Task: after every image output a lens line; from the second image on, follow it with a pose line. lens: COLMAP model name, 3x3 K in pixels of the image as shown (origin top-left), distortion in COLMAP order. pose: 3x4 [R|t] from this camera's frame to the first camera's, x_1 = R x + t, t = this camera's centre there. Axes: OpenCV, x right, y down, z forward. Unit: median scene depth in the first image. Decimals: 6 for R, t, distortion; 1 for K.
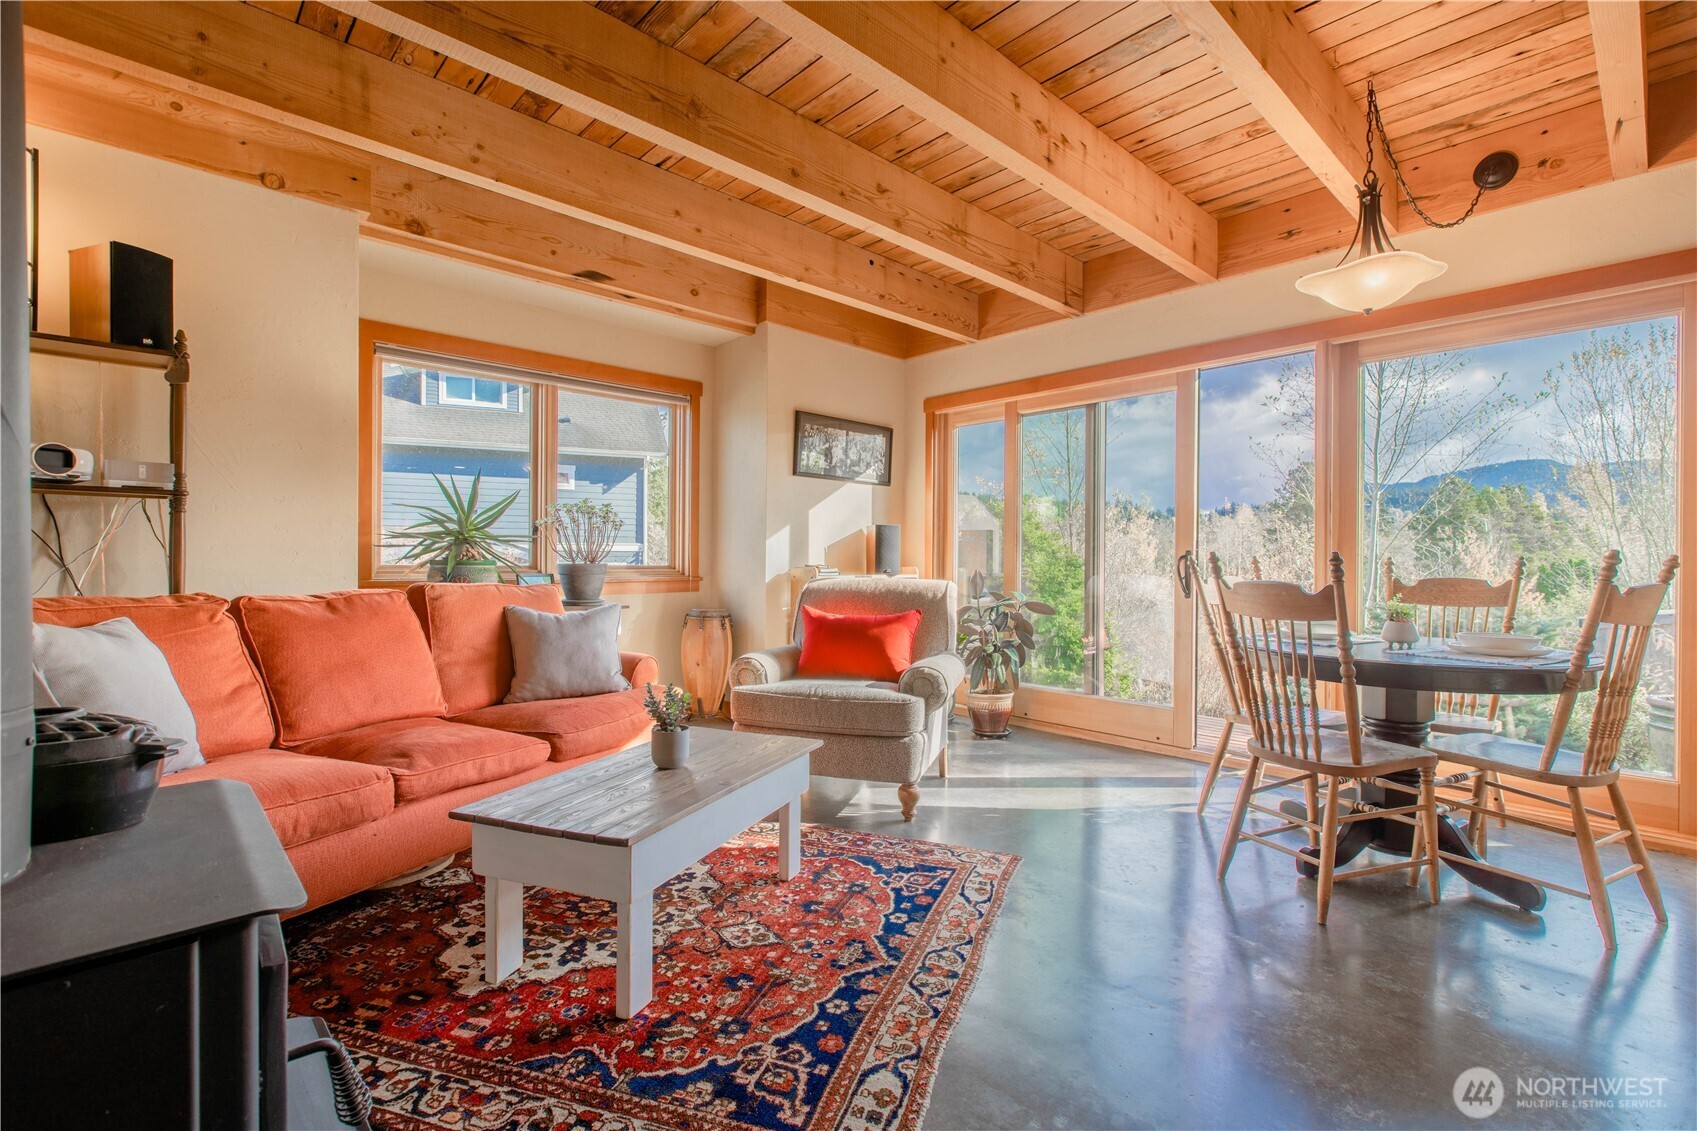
lens RADIAL K [[773.3, 0, 848.5], [0, 773.3, 565.5], [0, 0, 1]] dist [-0.001589, -0.000645]
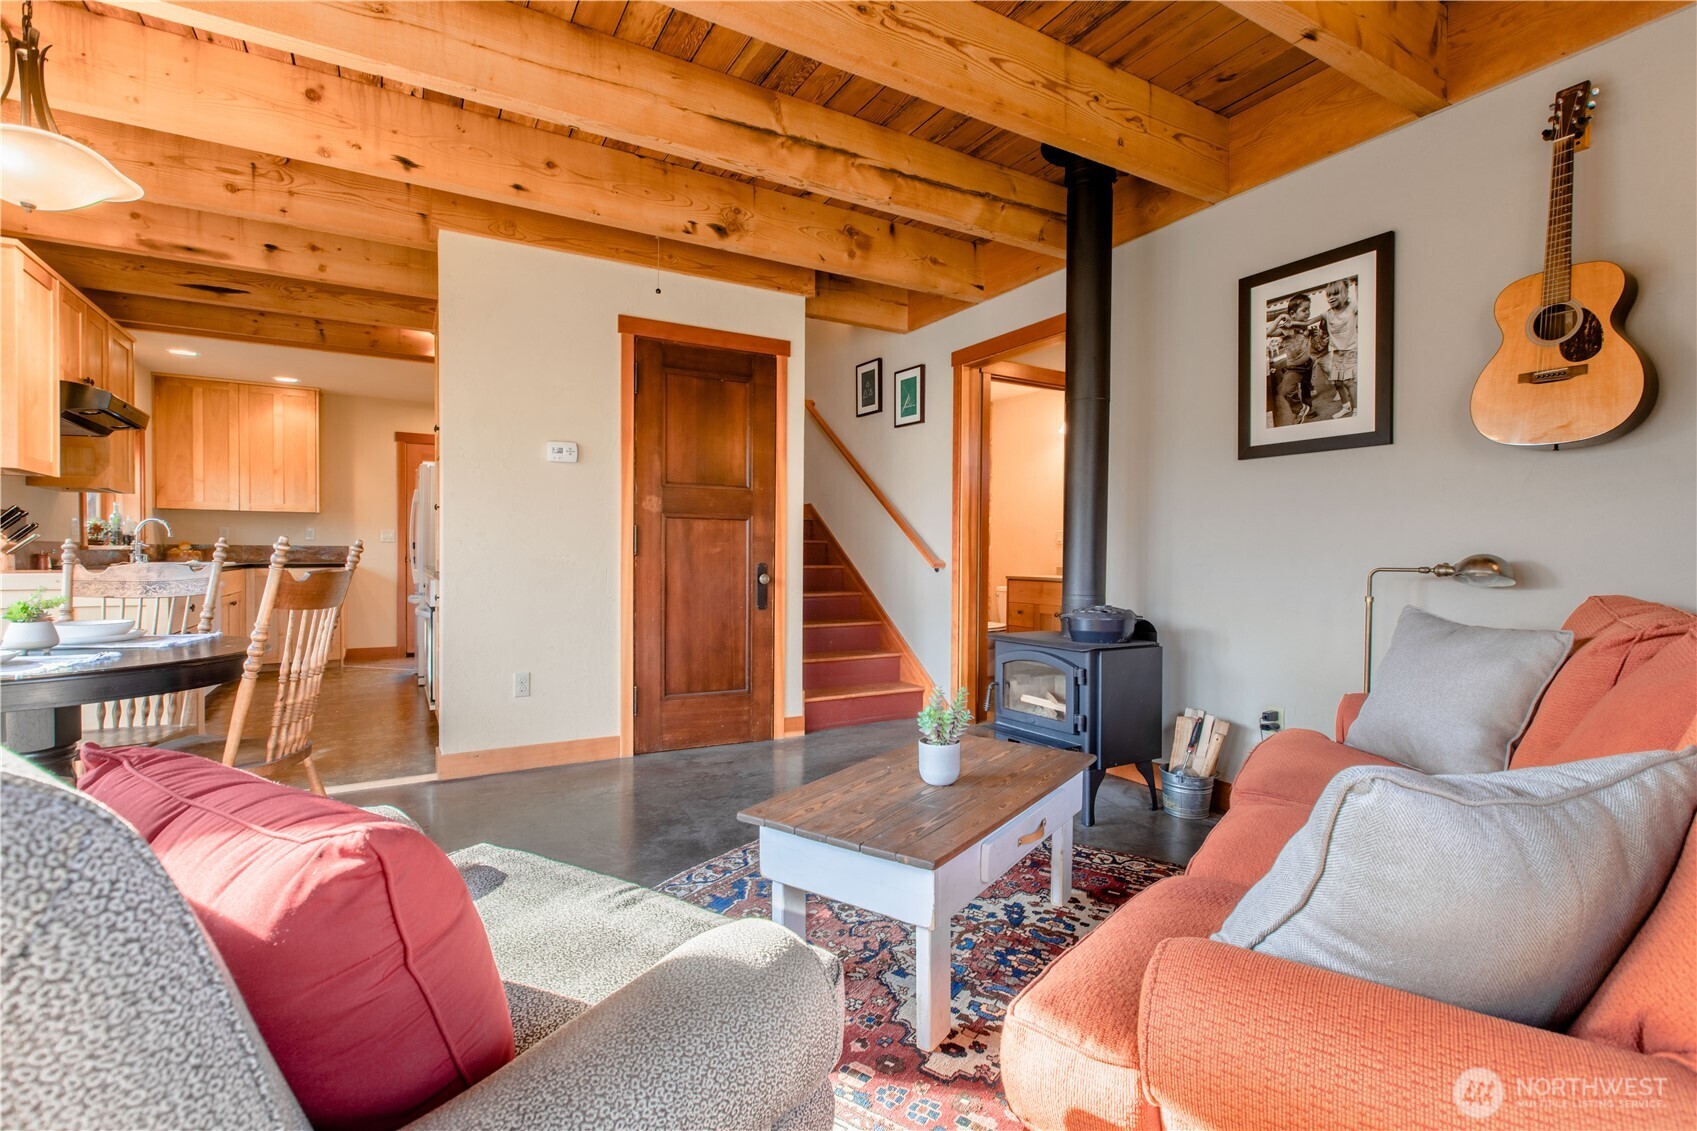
lens RADIAL K [[773.3, 0, 848.5], [0, 773.3, 565.5], [0, 0, 1]] dist [-0.001589, -0.000645]
pose [[-0.975170, -0.016133, 0.220871, -0.355248], [-0.011956, 0.999724, 0.020234, -0.013881], [-0.221136, 0.017090, -0.975093, 2.093069]]
